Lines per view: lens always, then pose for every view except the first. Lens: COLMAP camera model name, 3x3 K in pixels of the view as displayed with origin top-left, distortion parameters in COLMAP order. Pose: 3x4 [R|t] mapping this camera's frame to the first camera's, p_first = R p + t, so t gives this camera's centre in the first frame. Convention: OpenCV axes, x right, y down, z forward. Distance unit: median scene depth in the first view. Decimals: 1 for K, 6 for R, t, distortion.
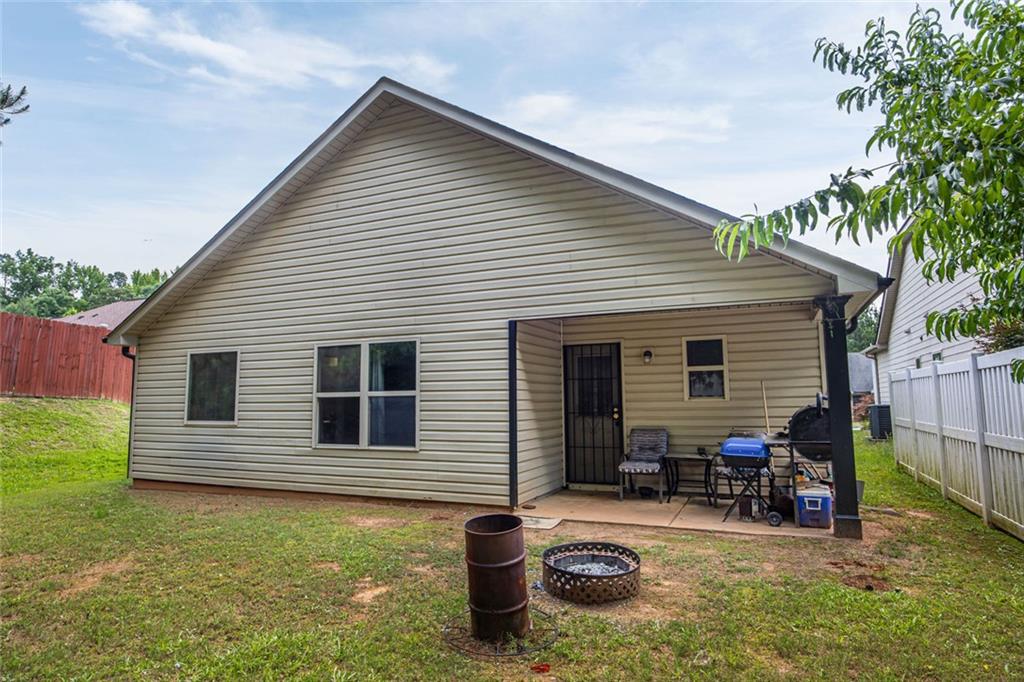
lens RADIAL K [[584.6, 0, 512.0], [0, 584.6, 341.0], [0, 0, 1]] dist [-0.006912, 0.000342]
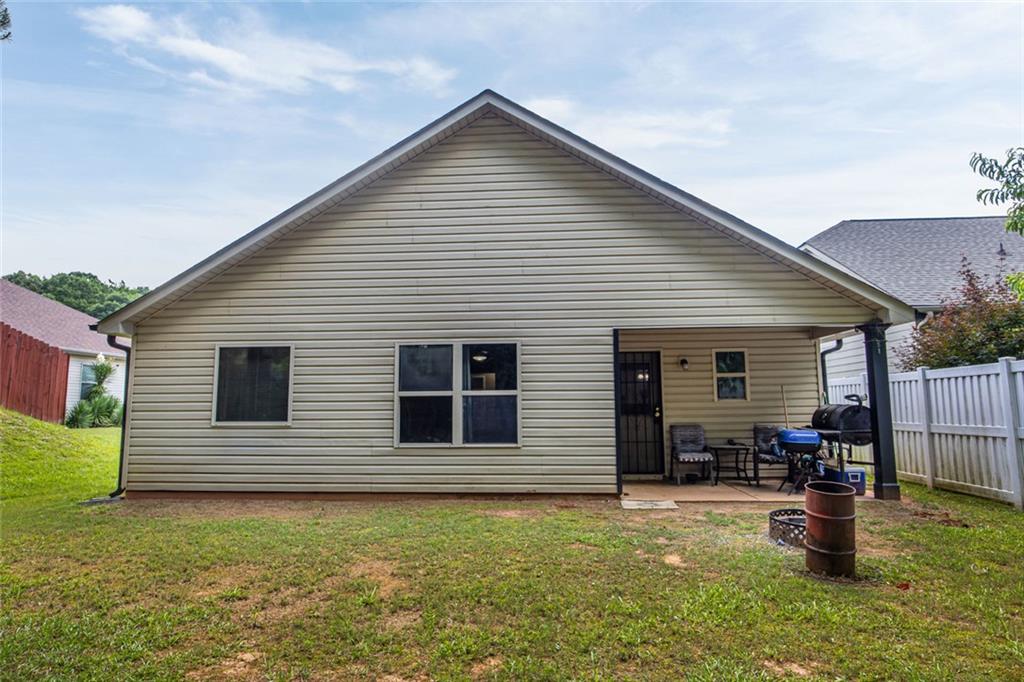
lens RADIAL K [[584.6, 0, 512.0], [0, 584.6, 341.0], [0, 0, 1]] dist [-0.006912, 0.000342]
pose [[0.940478, 0.040606, 0.337420, -0.511185], [-0.036589, 0.999164, -0.018258, 0.014713], [-0.337879, 0.004825, 0.941177, 0.004247]]
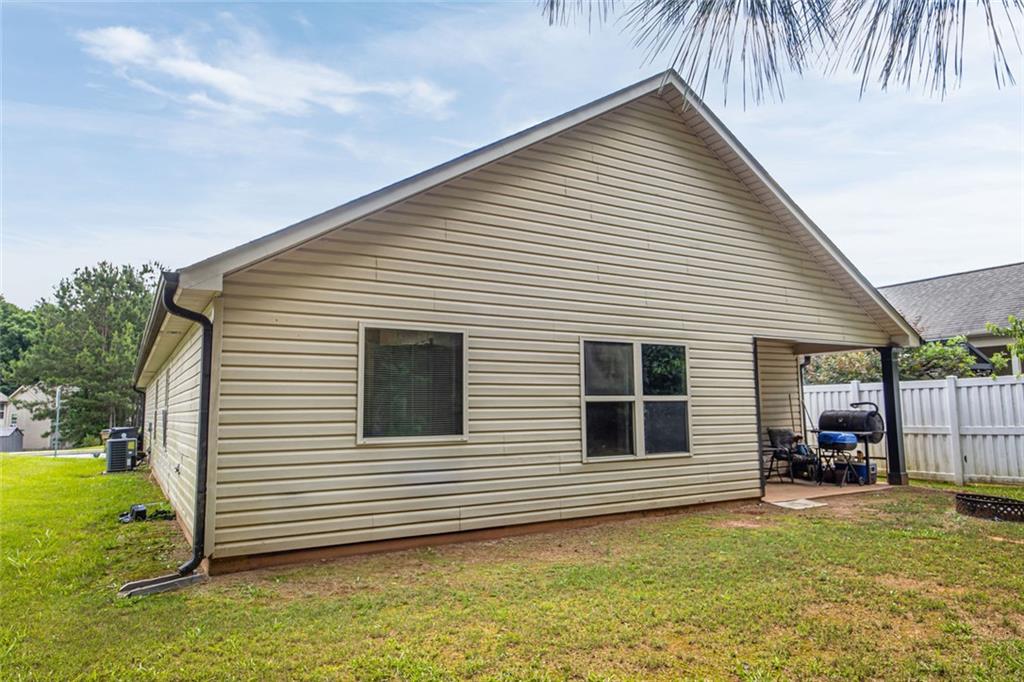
lens RADIAL K [[652.2, 0, 512.0], [0, 652.2, 341.0], [0, 0, 1]] dist [0.001765, 0.000088]
pose [[0.575943, 0.089160, 0.812613, -1.197626], [-0.078300, 0.995481, -0.053728, 0.071777], [-0.813731, -0.032683, 0.580322, 0.573085]]
